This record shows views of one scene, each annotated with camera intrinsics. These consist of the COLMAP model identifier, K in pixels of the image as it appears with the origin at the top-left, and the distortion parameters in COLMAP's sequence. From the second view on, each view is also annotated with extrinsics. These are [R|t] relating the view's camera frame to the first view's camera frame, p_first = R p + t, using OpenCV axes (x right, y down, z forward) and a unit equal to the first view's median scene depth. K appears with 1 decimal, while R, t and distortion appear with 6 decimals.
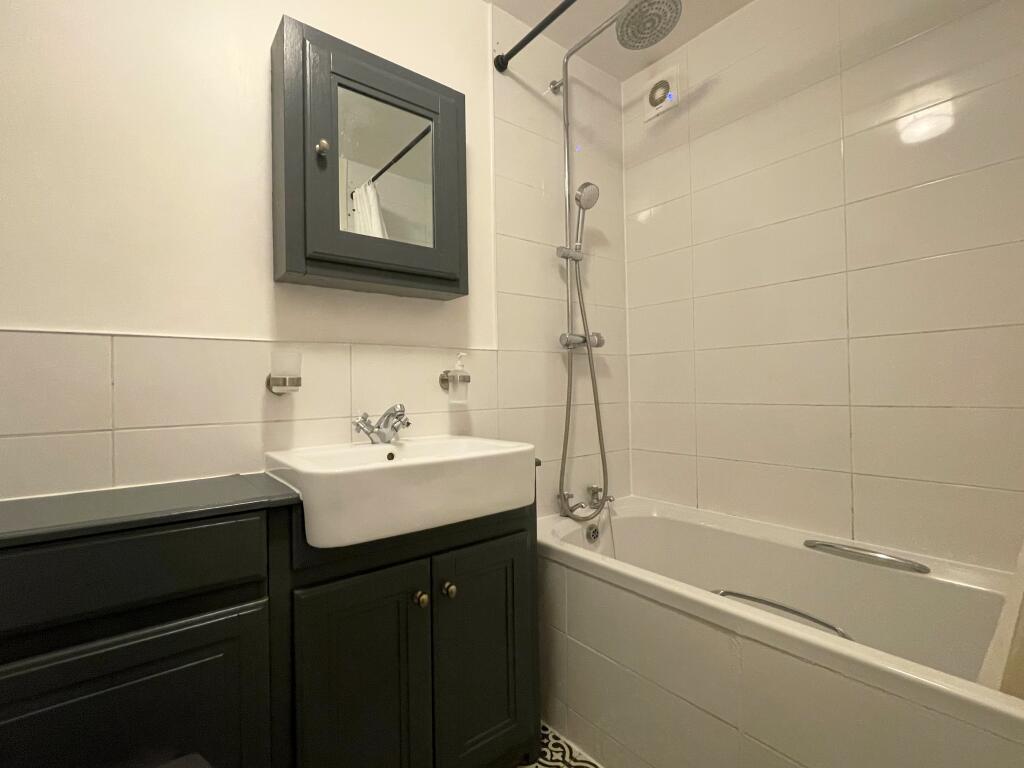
lens RADIAL K [[473.2, 0, 512.0], [0, 473.2, 384.0], [0, 0, 1]] dist [-0.000168, -0.000055]
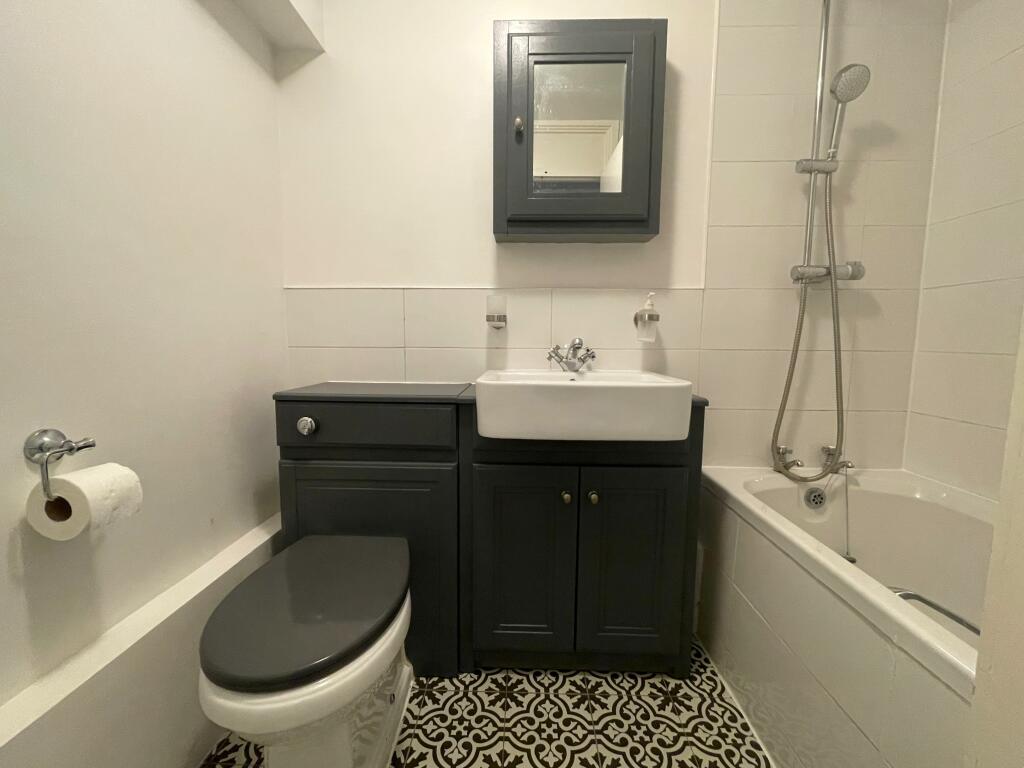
lens RADIAL K [[427.6, 0, 512.0], [0, 427.6, 384.0], [0, 0, 1]] dist [0.000963, 0.000075]
pose [[0.764938, 0.092675, -0.637402, 0.274454], [-0.016563, 0.992098, 0.124369, 0.022156], [0.643891, -0.084577, 0.760428, 0.069703]]
